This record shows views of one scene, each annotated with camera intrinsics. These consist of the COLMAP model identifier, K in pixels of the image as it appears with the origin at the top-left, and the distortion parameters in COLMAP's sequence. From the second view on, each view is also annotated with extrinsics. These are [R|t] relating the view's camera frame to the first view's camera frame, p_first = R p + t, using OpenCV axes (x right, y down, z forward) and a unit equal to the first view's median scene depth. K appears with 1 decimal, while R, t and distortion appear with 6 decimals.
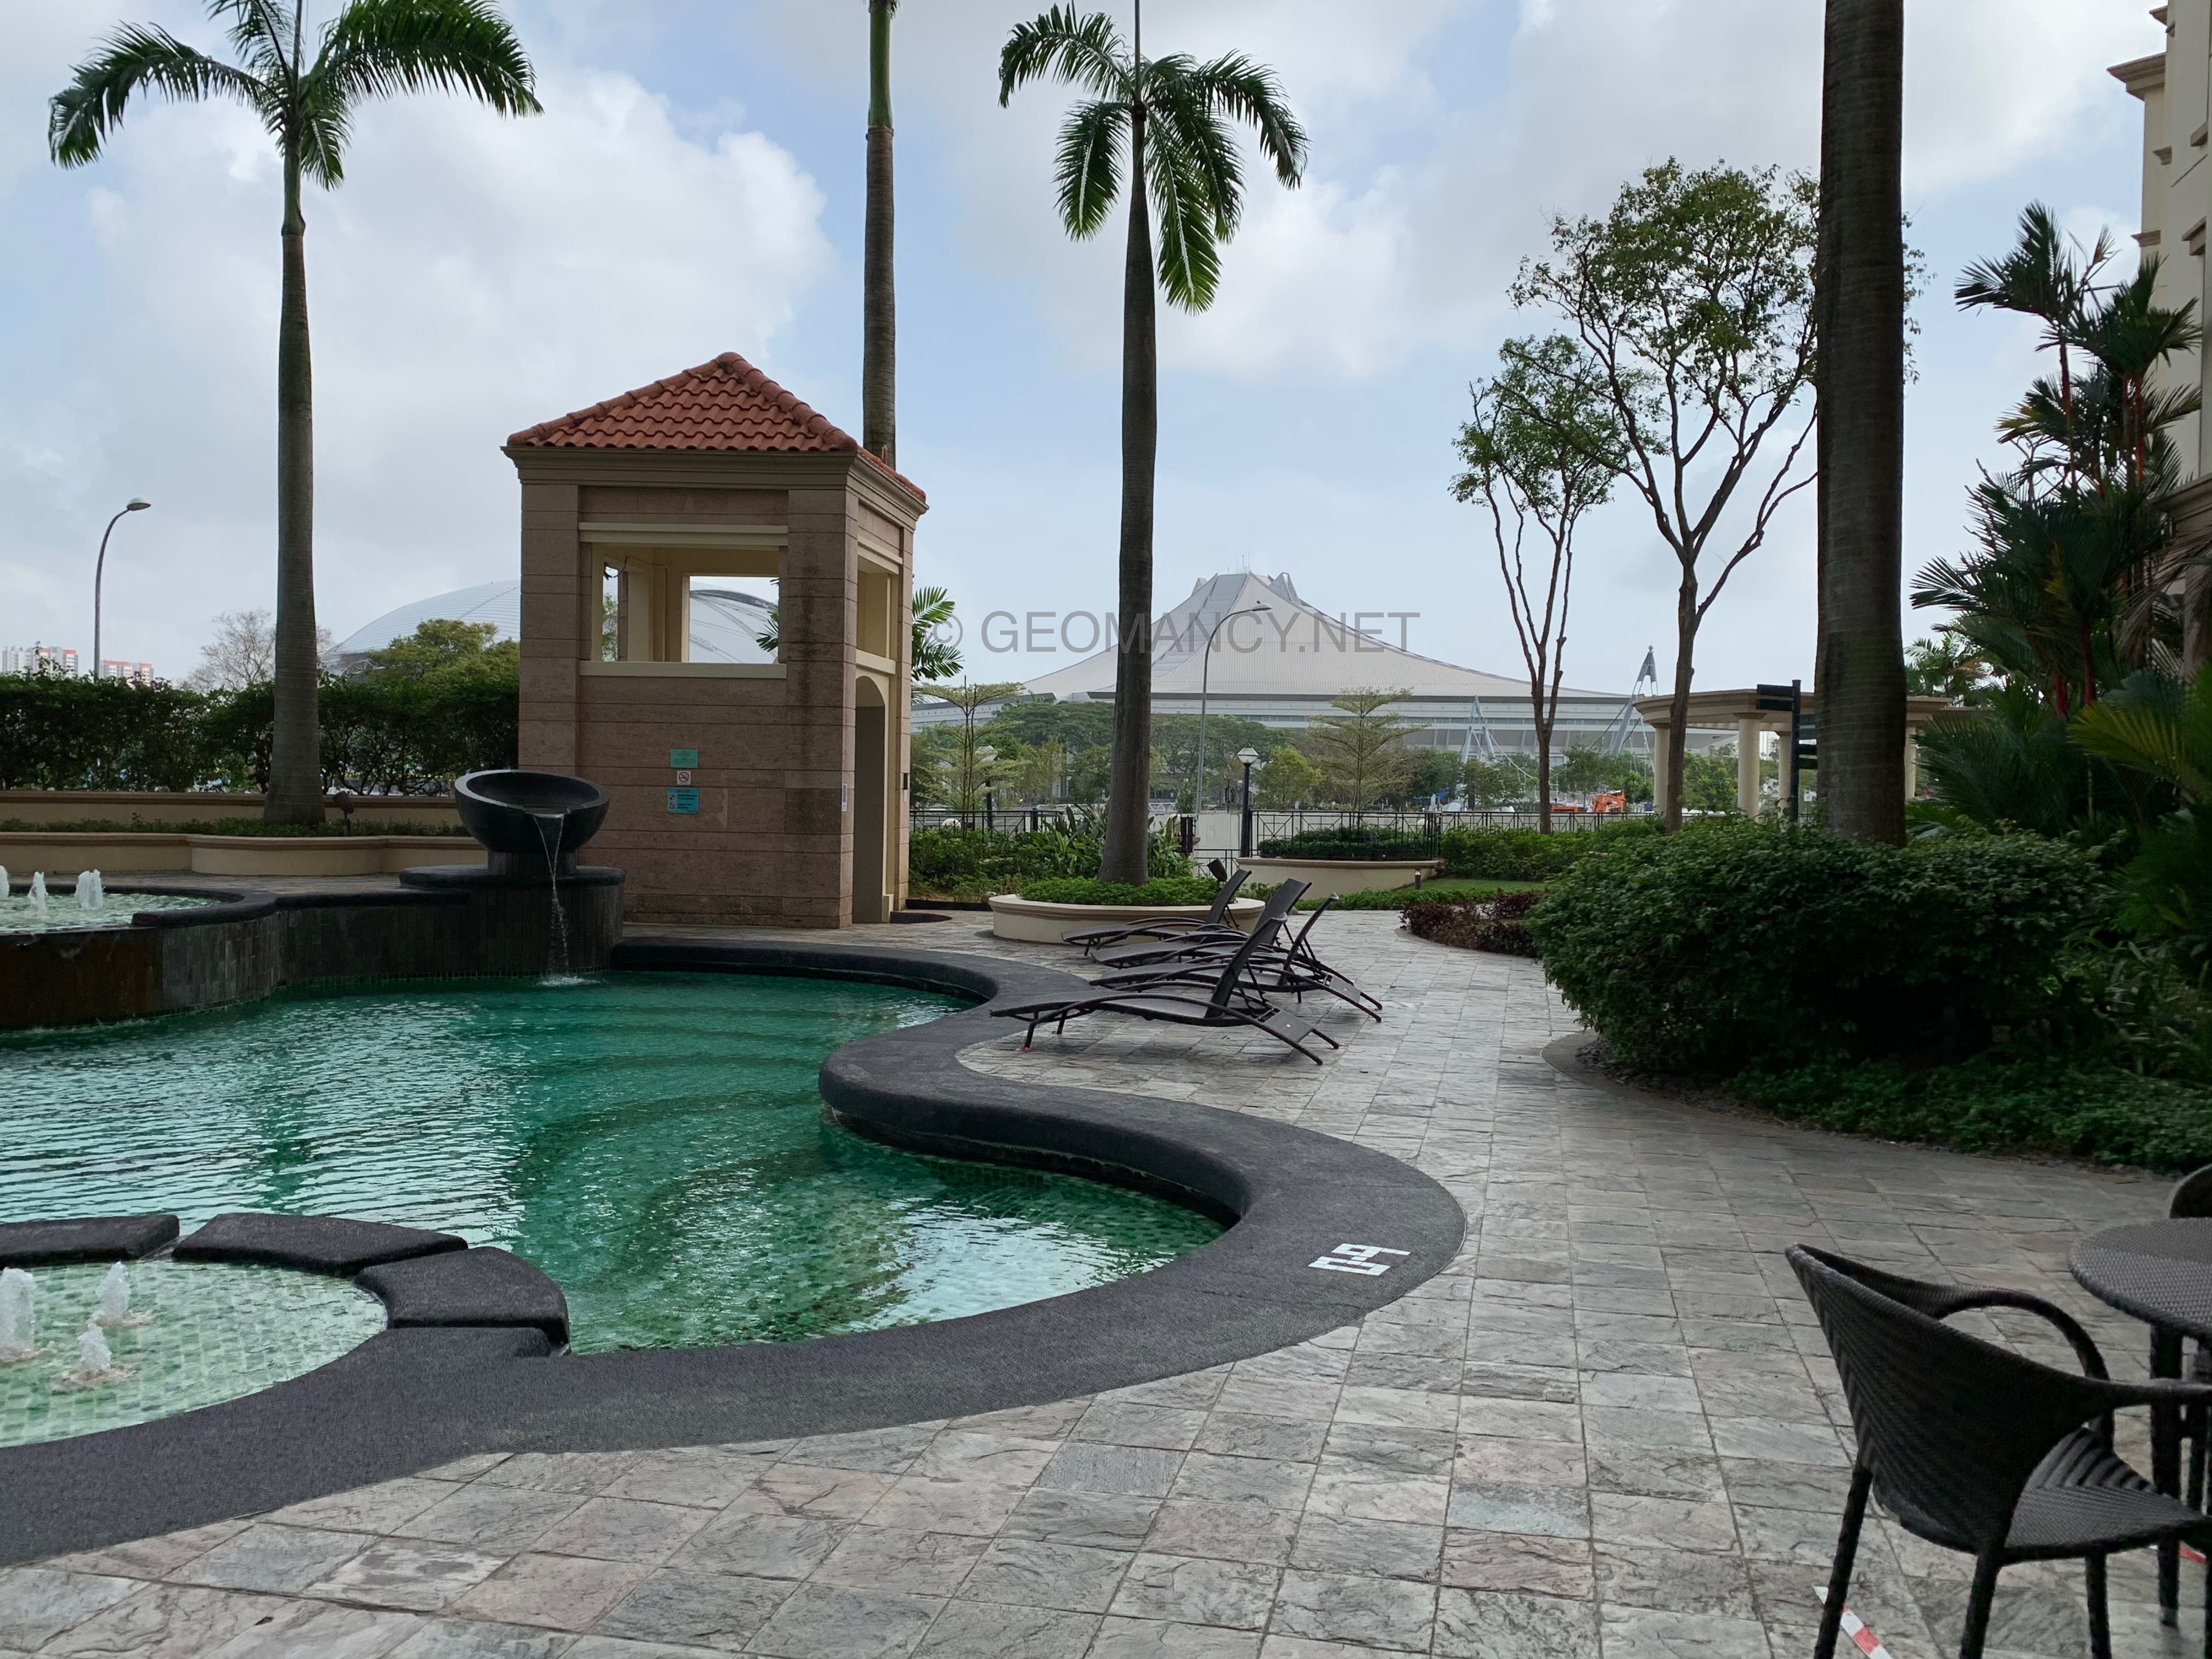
lens RADIAL K [[1827.7, 0, 1106.0], [0, 1827.7, 829.5], [0, 0, 1]] dist [0.069545, -0.143274]
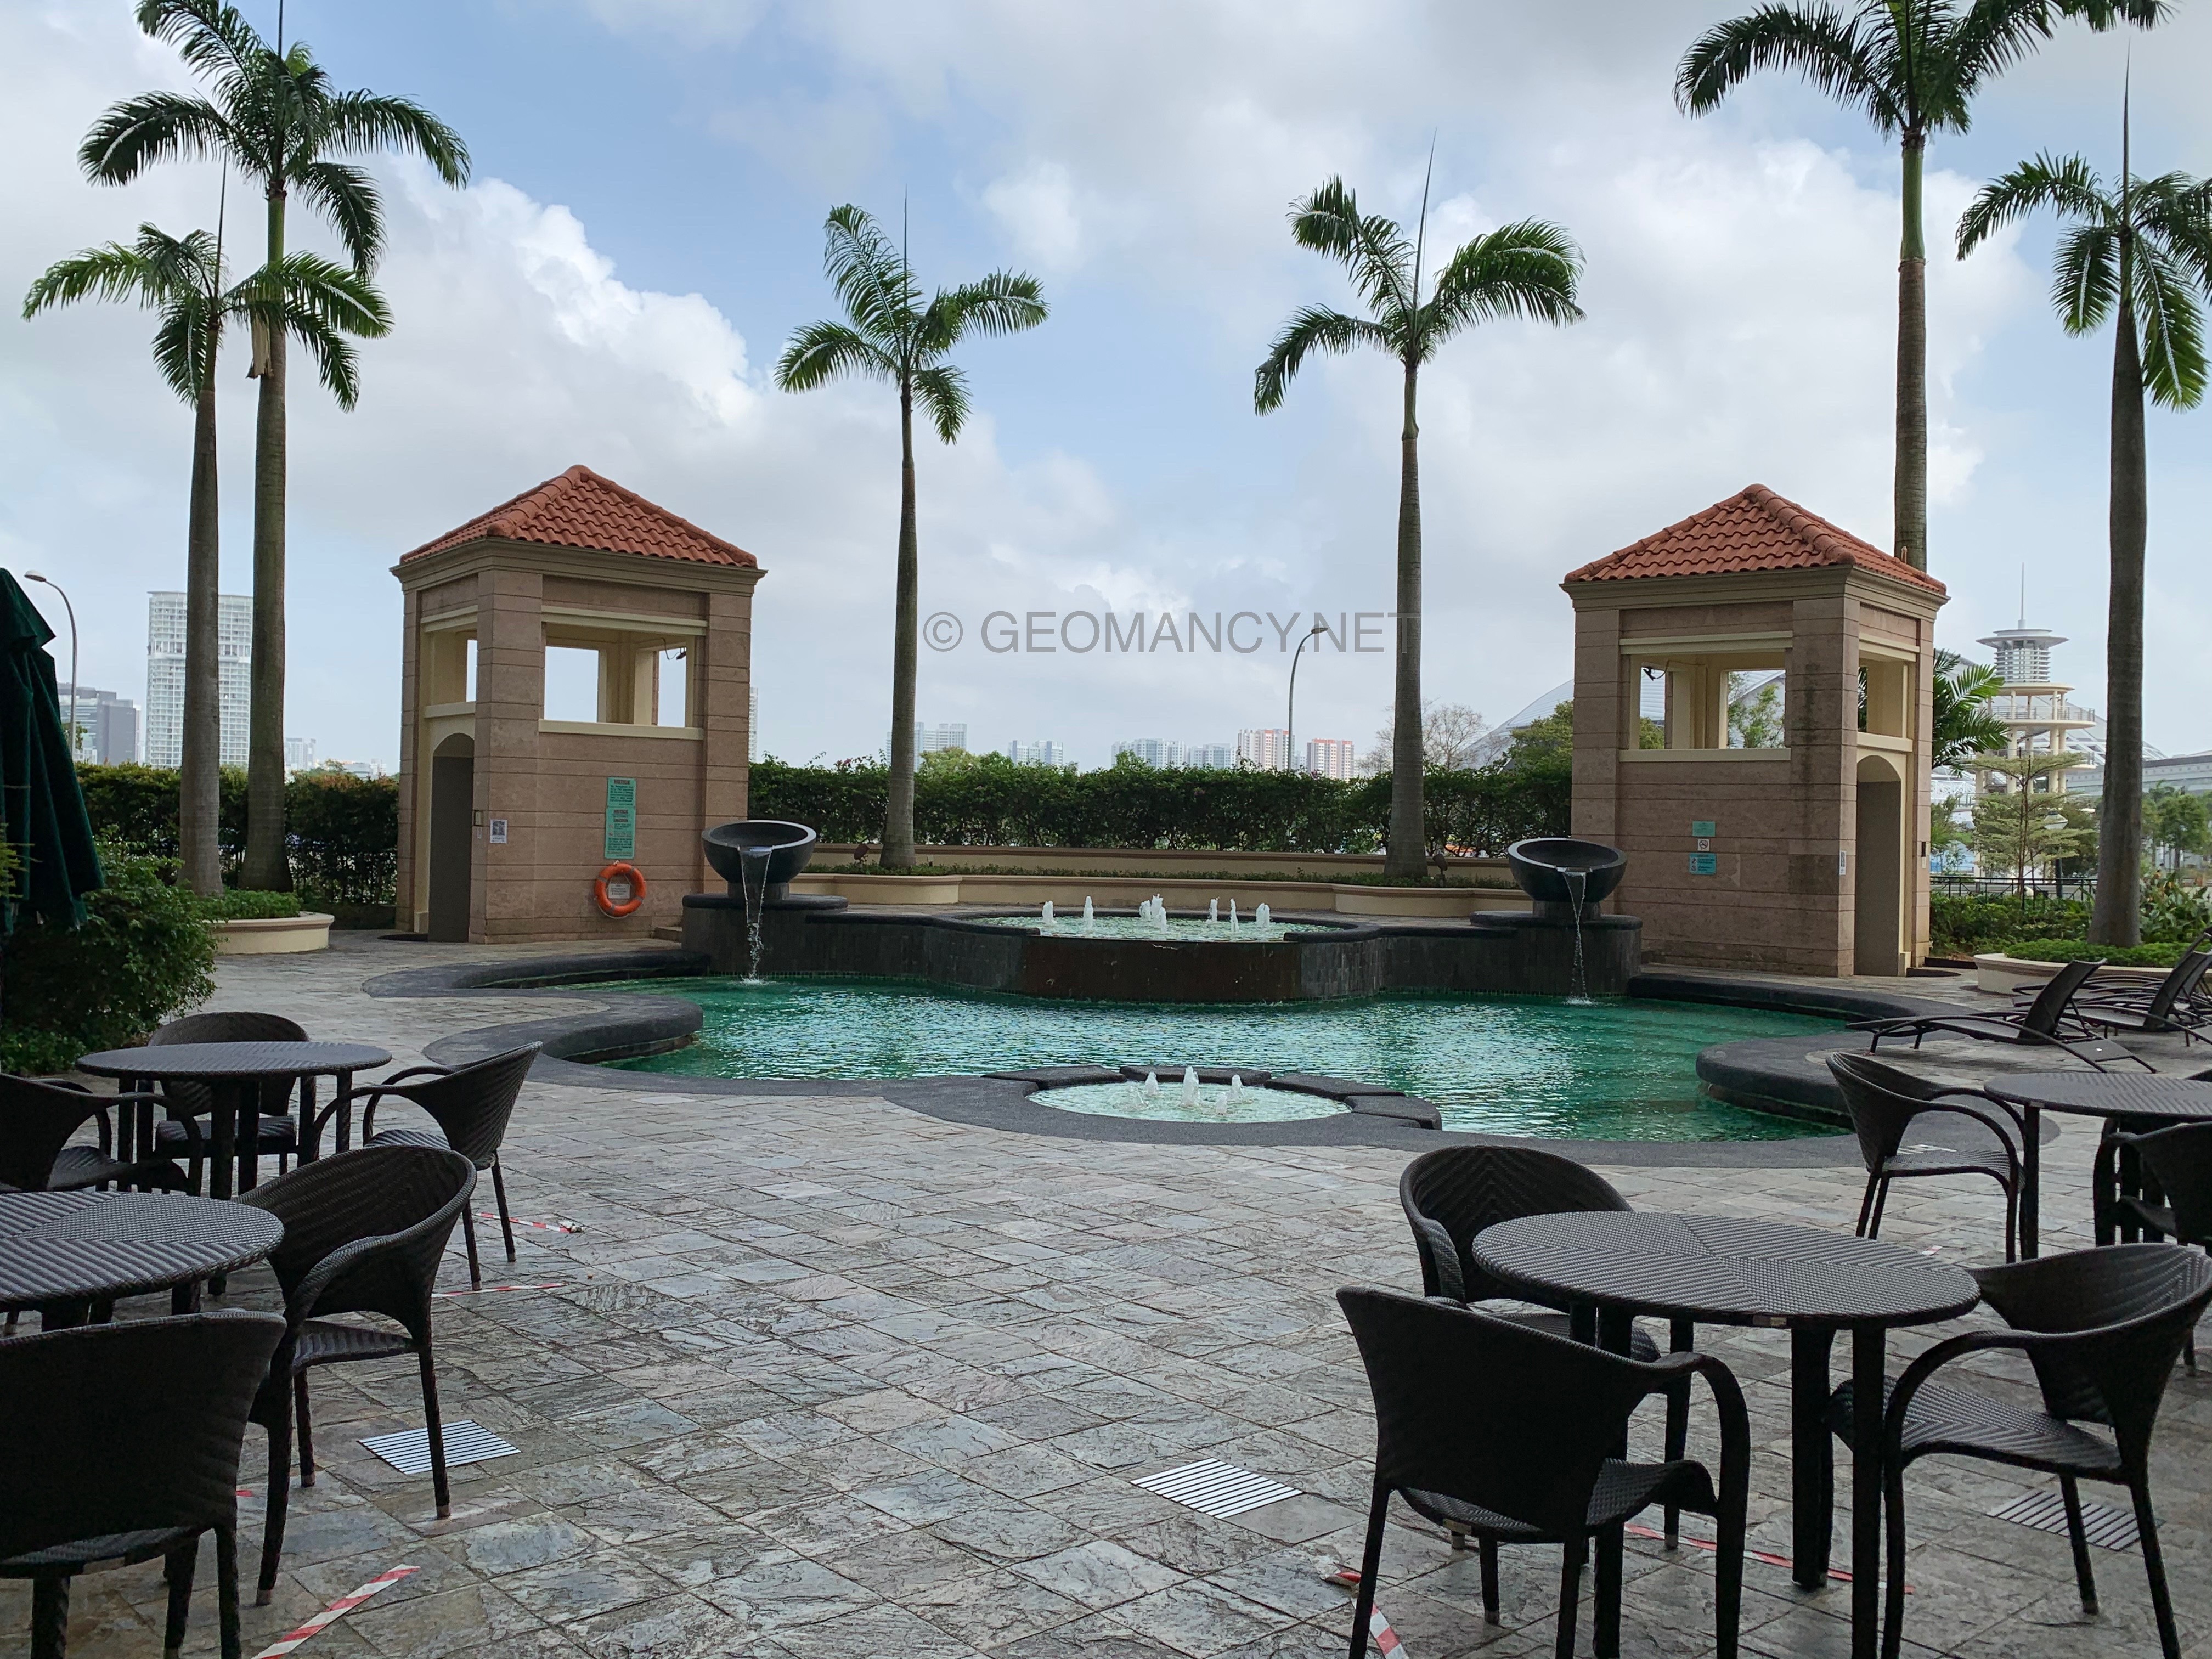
lens RADIAL K [[1827.7, 0, 1106.0], [0, 1827.7, 829.5], [0, 0, 1]] dist [0.069545, -0.143274]
pose [[0.818814, 0.000719, -0.574058, 0.142597], [-0.021627, 0.999328, -0.029597, 0.005853], [0.573651, 0.036650, 0.818279, -0.211148]]
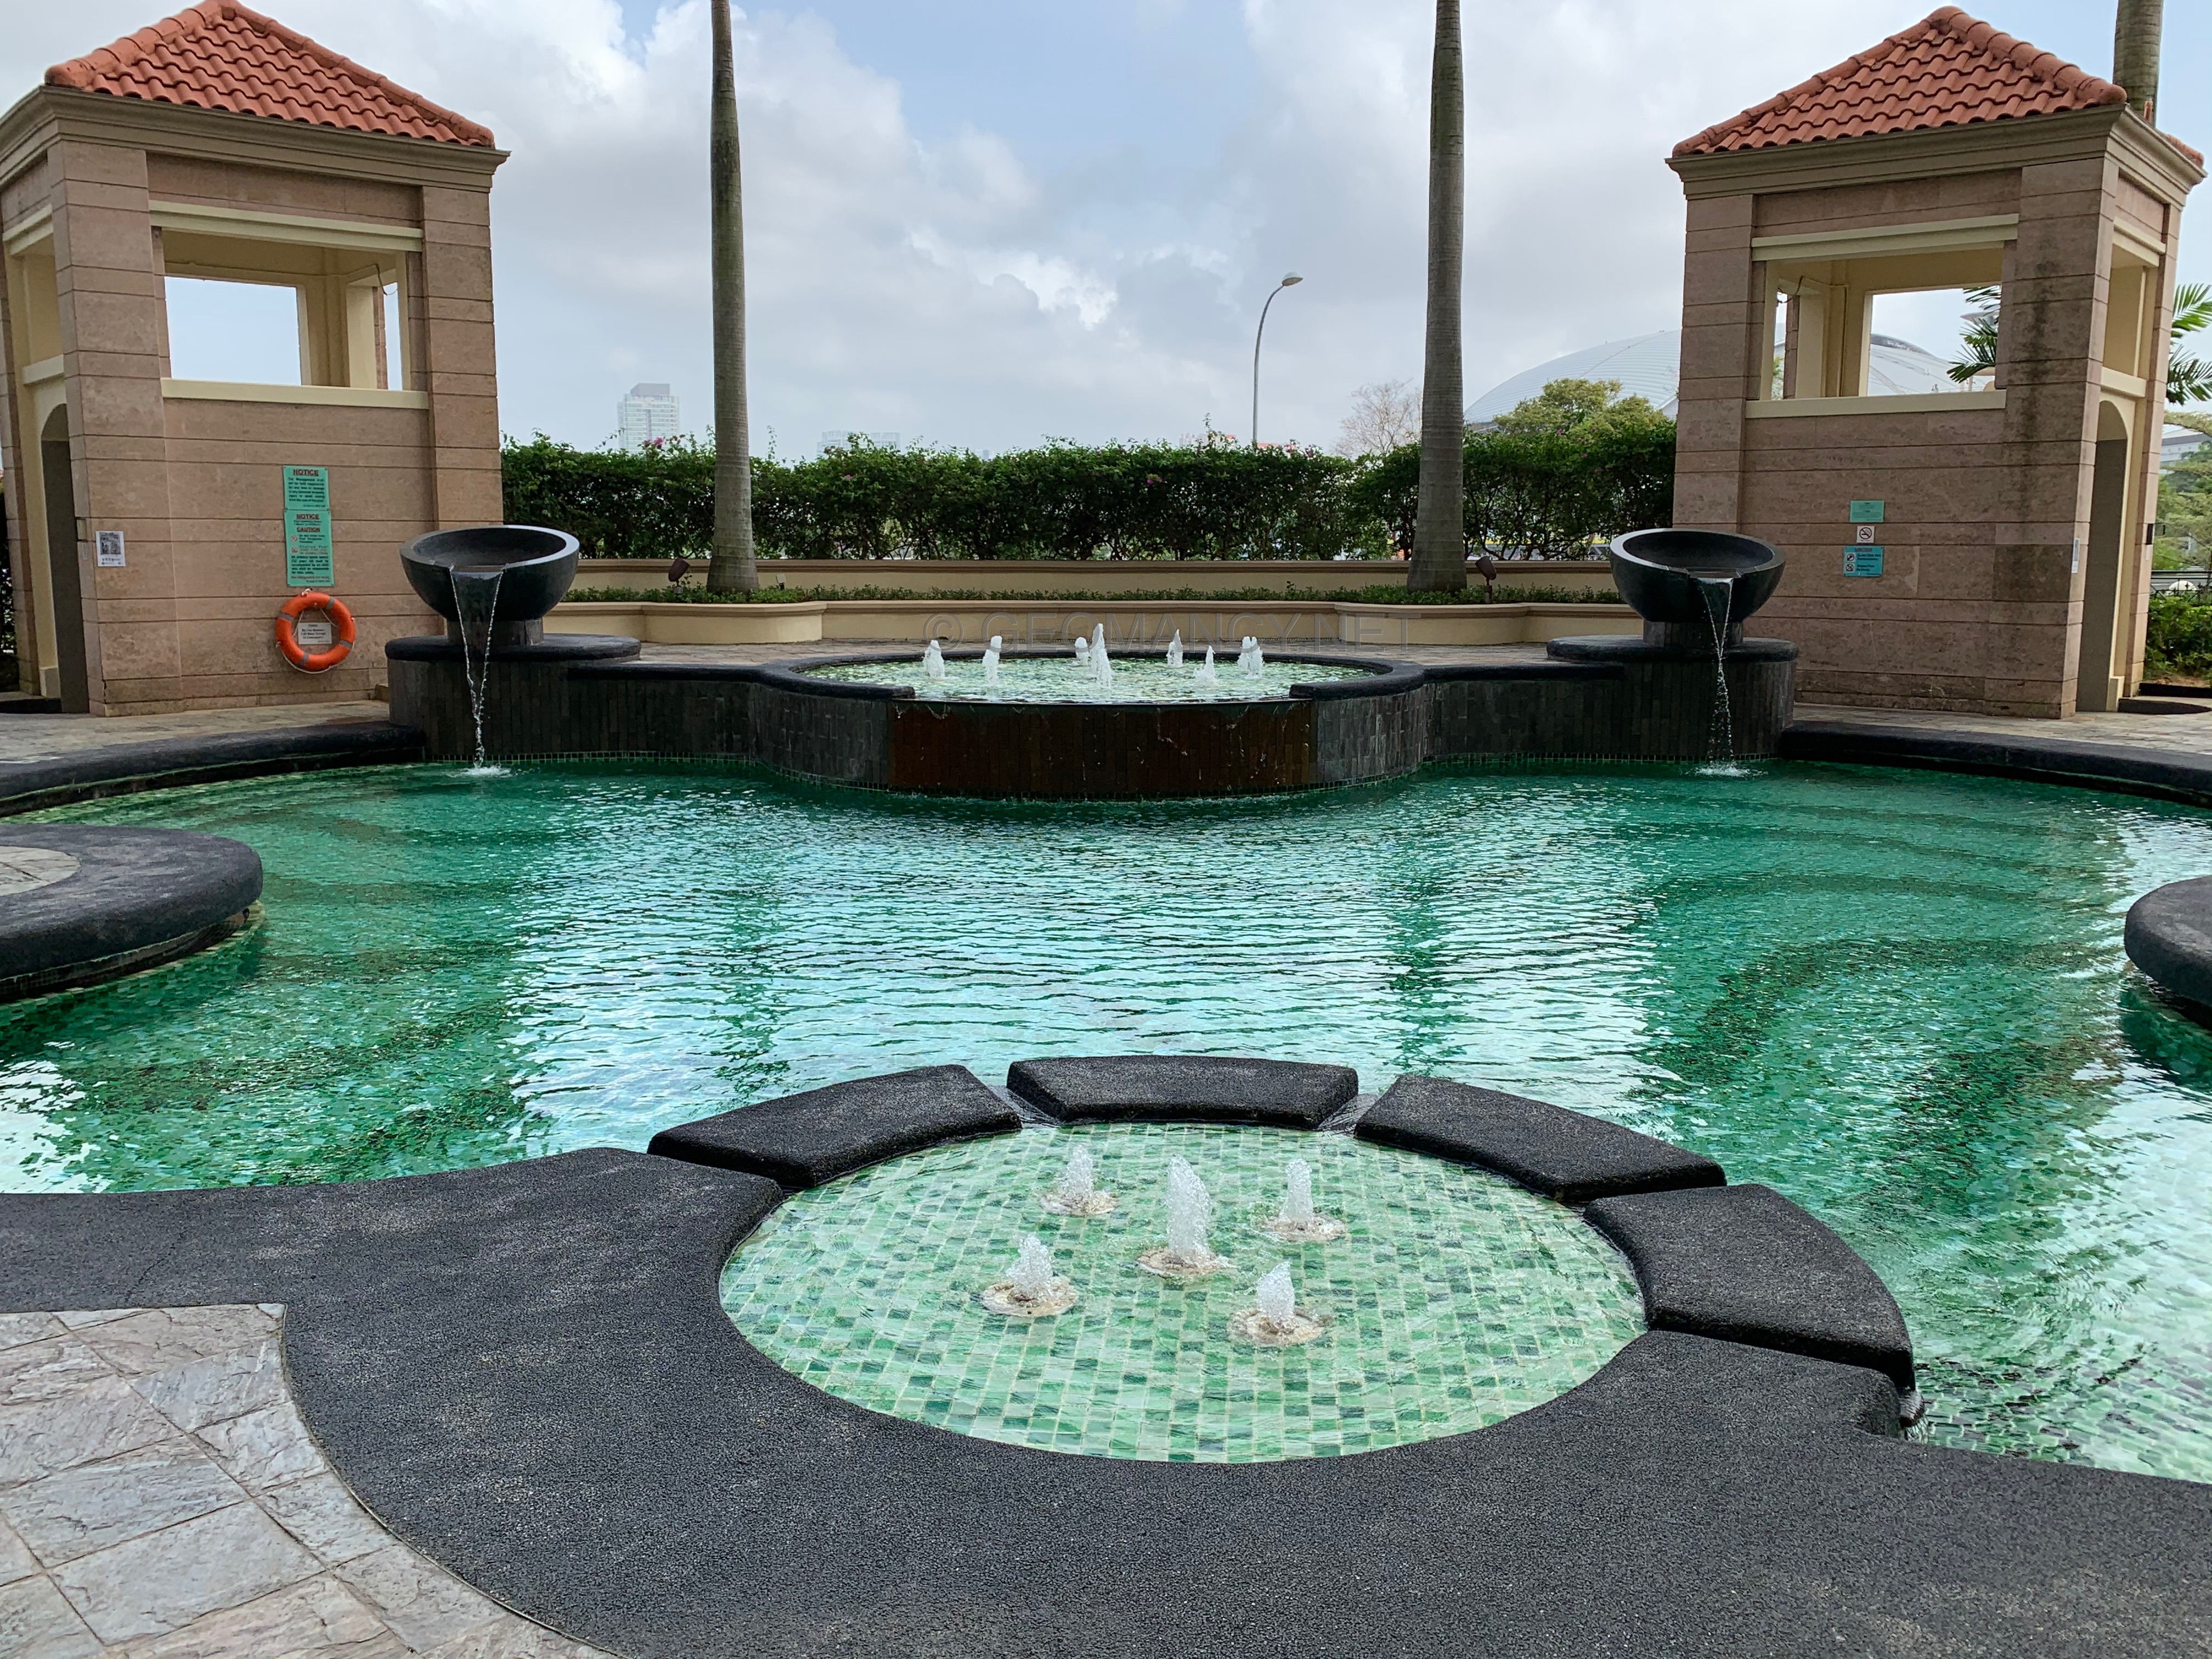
lens RADIAL K [[1835.2, 0, 1103.0], [0, 1835.2, 801.9], [0, 0, 1]] dist [0.077444, -0.108343]
pose [[0.835811, 0.061648, -0.545545, -0.048675], [-0.000802, 0.993812, 0.111076, -0.000286], [0.549016, -0.092401, 0.830688, 0.081953]]
